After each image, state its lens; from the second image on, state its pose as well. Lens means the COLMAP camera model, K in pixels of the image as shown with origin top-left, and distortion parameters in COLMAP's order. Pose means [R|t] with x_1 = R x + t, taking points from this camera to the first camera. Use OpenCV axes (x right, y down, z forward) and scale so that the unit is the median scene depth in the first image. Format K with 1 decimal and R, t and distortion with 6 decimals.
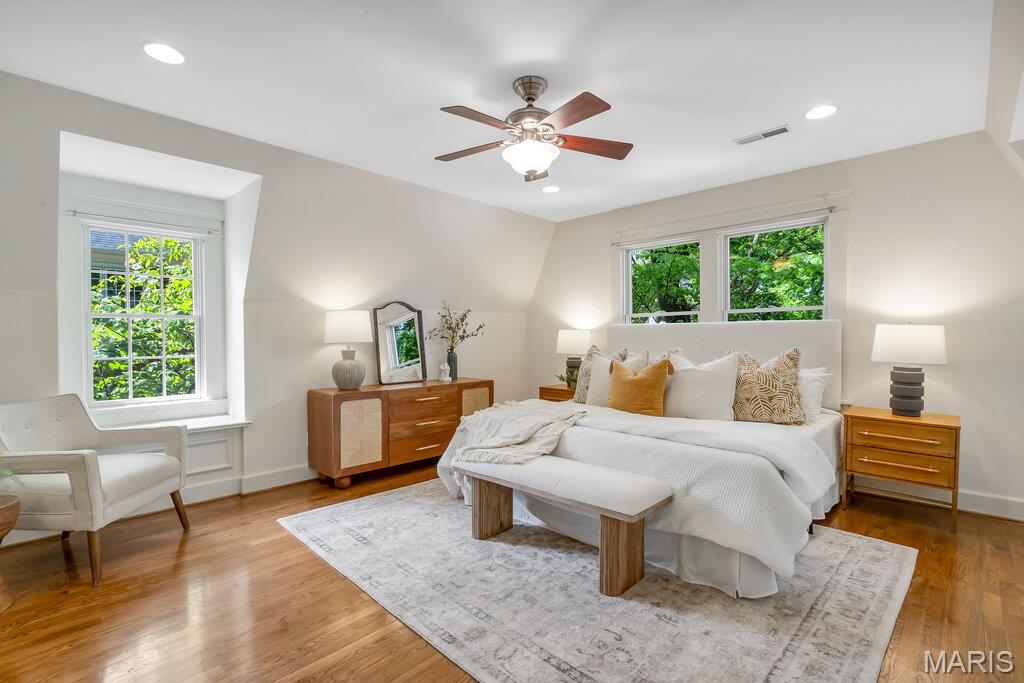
lens RADIAL K [[467.3, 0, 512.0], [0, 467.3, 341.5], [0, 0, 1]] dist [0.000114, 0.000020]
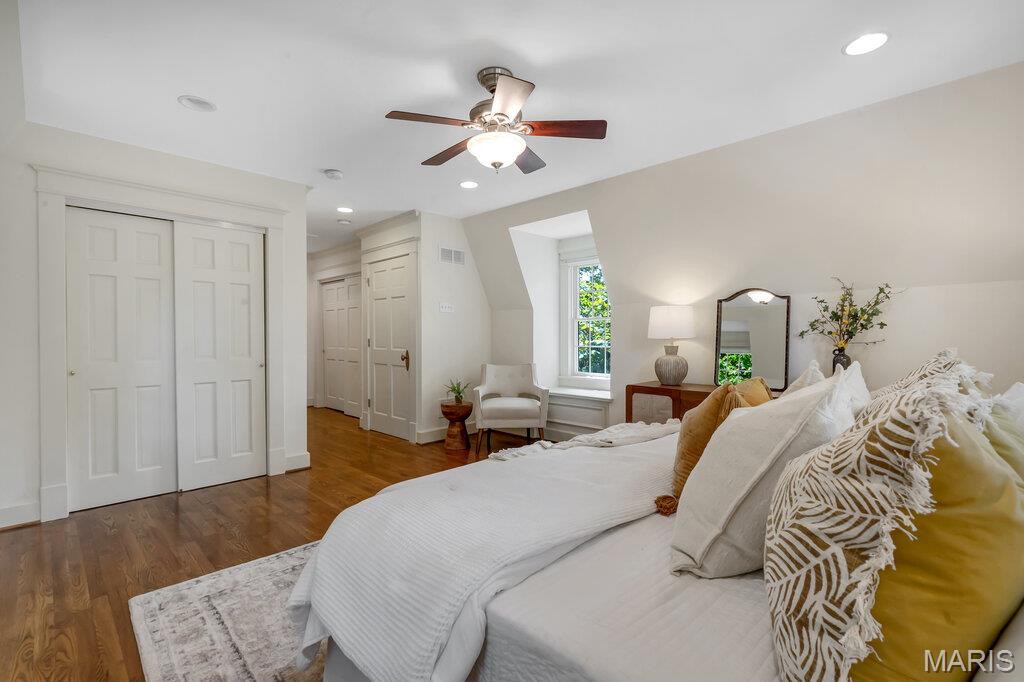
lens RADIAL K [[467.3, 0, 512.0], [0, 467.3, 341.0], [0, 0, 1]] dist [0.000114, 0.000020]
pose [[0.003290, 0.016127, -0.999865, 0.857319], [-0.004434, 0.999860, 0.016112, -0.007663], [0.999985, 0.004380, 0.003361, 0.865622]]
